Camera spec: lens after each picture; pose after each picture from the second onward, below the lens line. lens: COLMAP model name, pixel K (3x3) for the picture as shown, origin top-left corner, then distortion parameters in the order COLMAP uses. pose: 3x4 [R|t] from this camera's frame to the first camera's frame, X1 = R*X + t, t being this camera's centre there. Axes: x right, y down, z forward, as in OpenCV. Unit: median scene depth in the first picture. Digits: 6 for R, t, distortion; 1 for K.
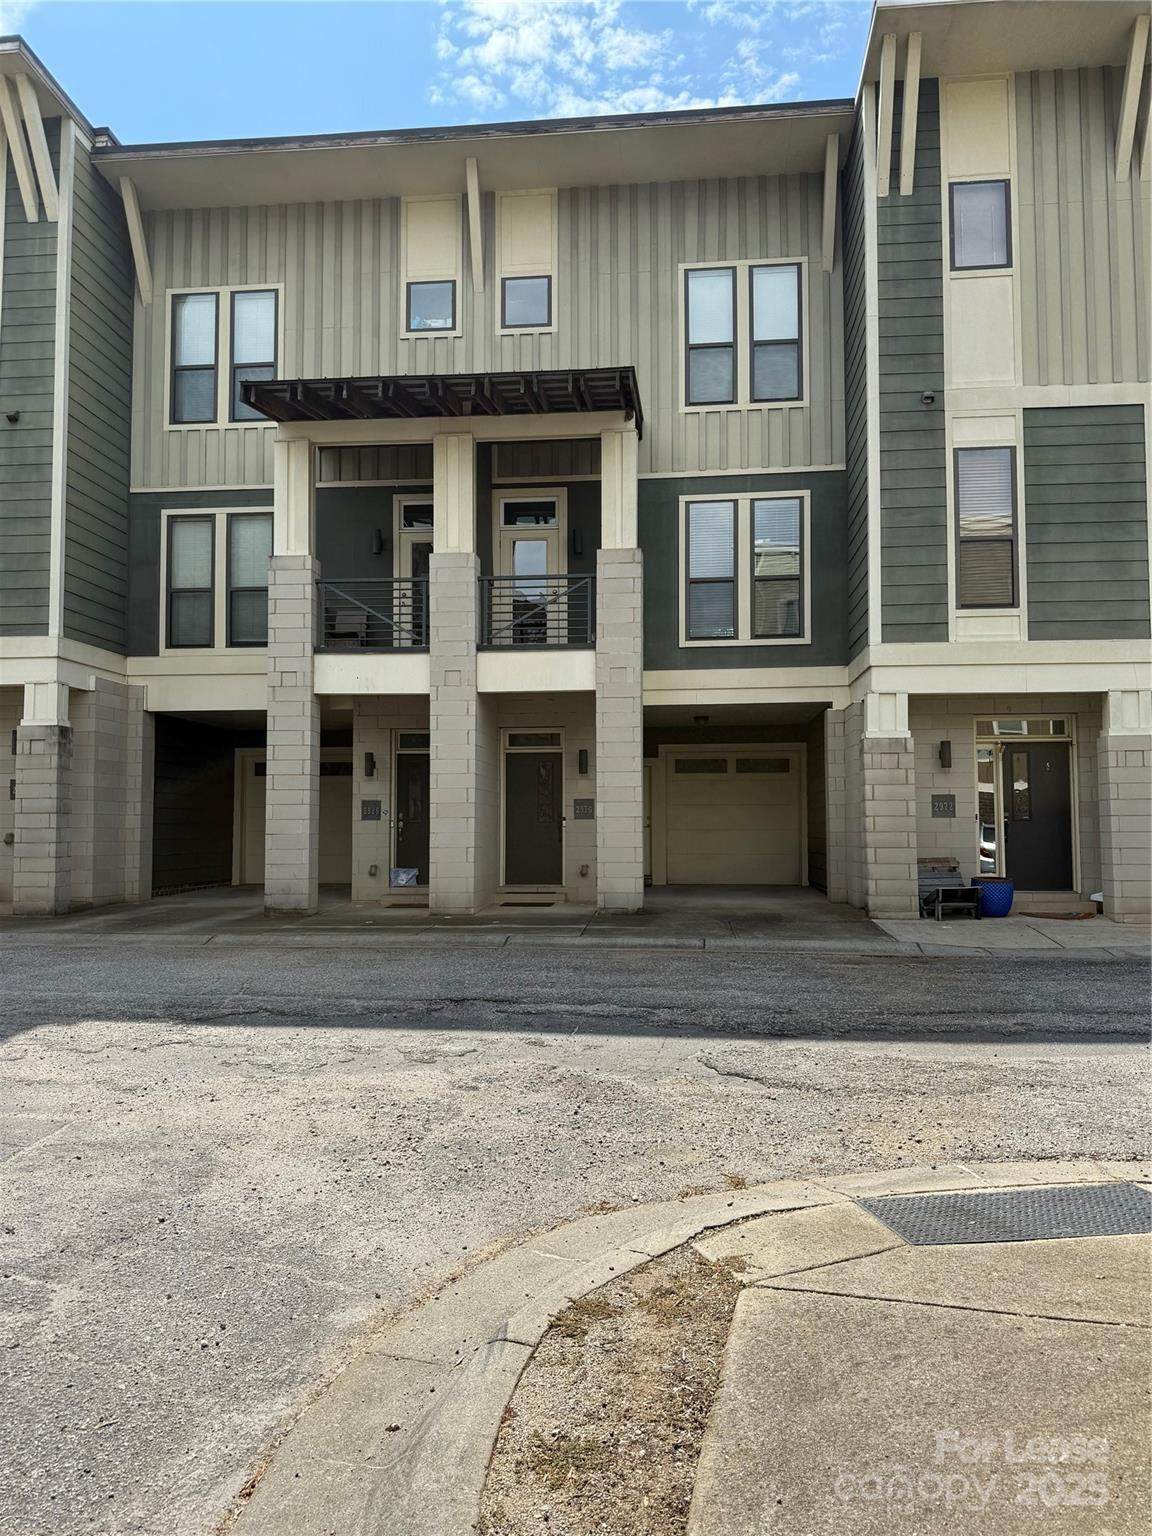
lens RADIAL K [[1069.9, 0, 576.0], [0, 1069.9, 768.0], [0, 0, 1]] dist [0.097447, -0.154388]
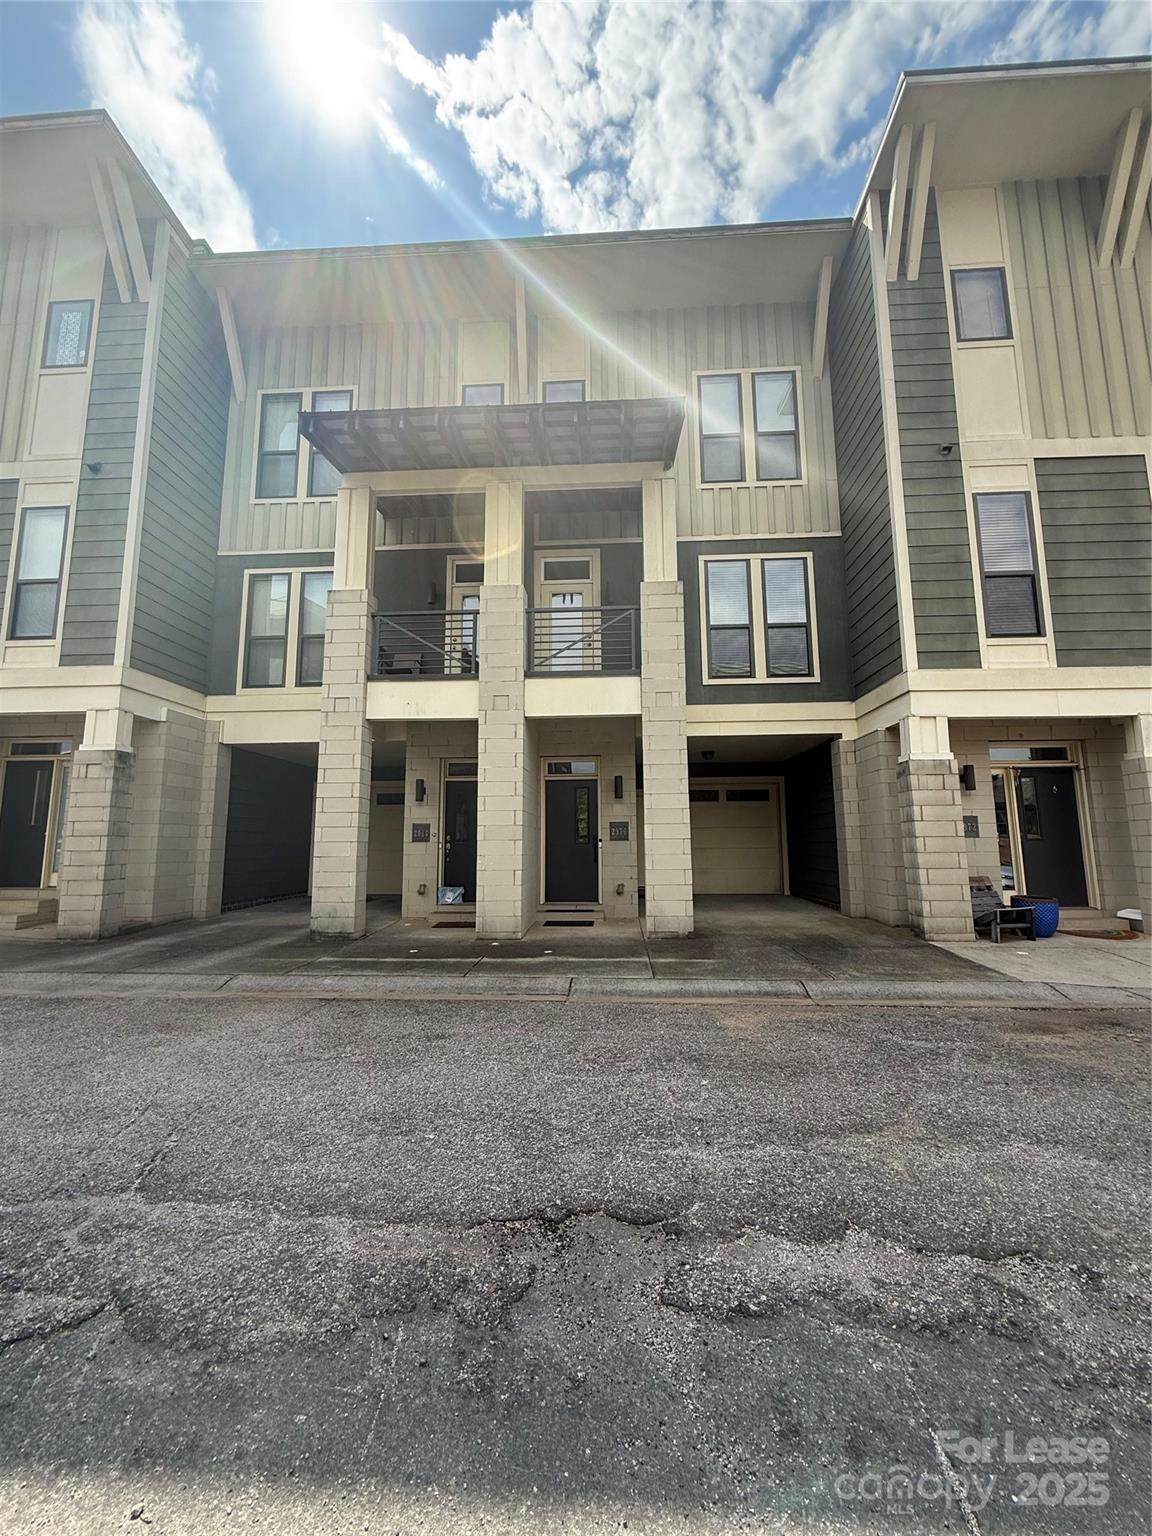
lens RADIAL K [[607.5, 0, 577.9], [0, 607.5, 759.3], [0, 0, 1]] dist [-0.001175, -0.000035]
pose [[0.998993, 0.002543, 0.044802, -0.066314], [0.001108, 0.996690, -0.081283, 0.016763], [-0.044861, 0.081251, 0.995684, 0.413643]]
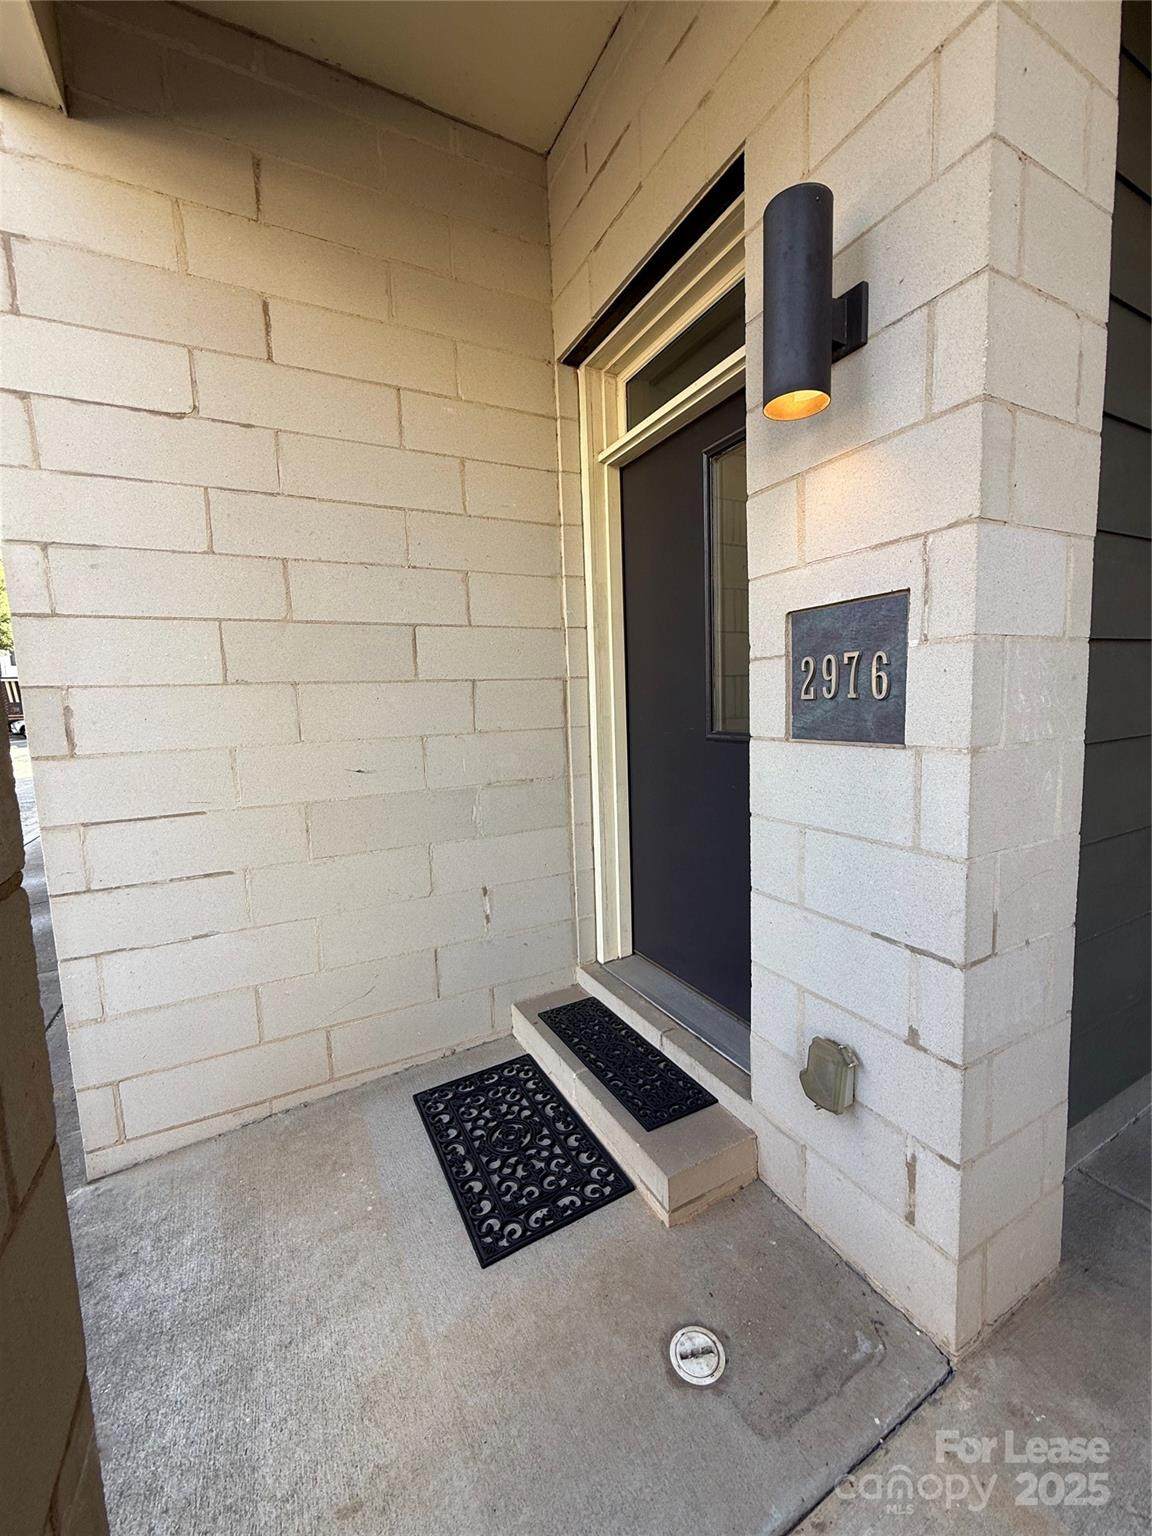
lens RADIAL K [[607.5, 0, 577.9], [0, 607.5, 759.3], [0, 0, 1]] dist [-0.001175, -0.000035]
pose [[0.553859, 0.067587, -0.829863, 0.062103], [0.081679, 0.987482, 0.134938, 0.038545], [0.828595, -0.142519, 0.541405, 0.992349]]
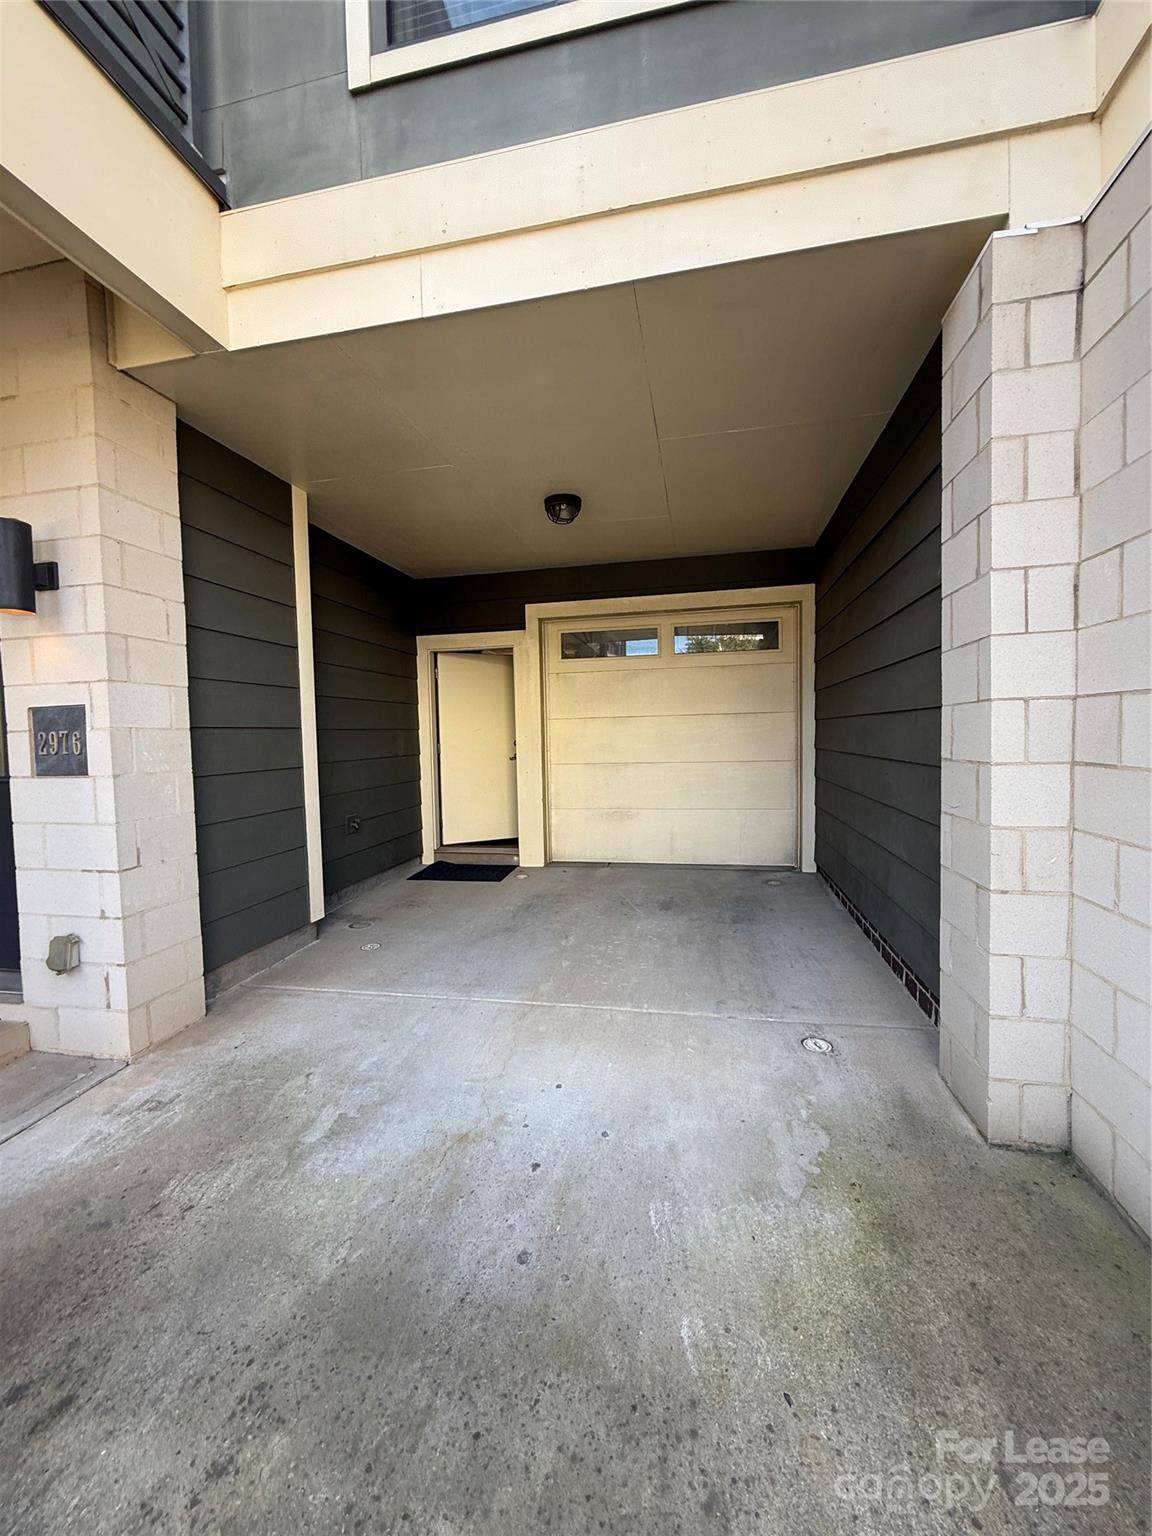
lens RADIAL K [[607.5, 0, 577.9], [0, 607.5, 759.3], [0, 0, 1]] dist [-0.001175, -0.000035]
pose [[0.994344, -0.015951, -0.105007, 0.175250], [0.026469, 0.994681, 0.099548, 0.032924], [0.102860, -0.101764, 0.989477, 0.916280]]
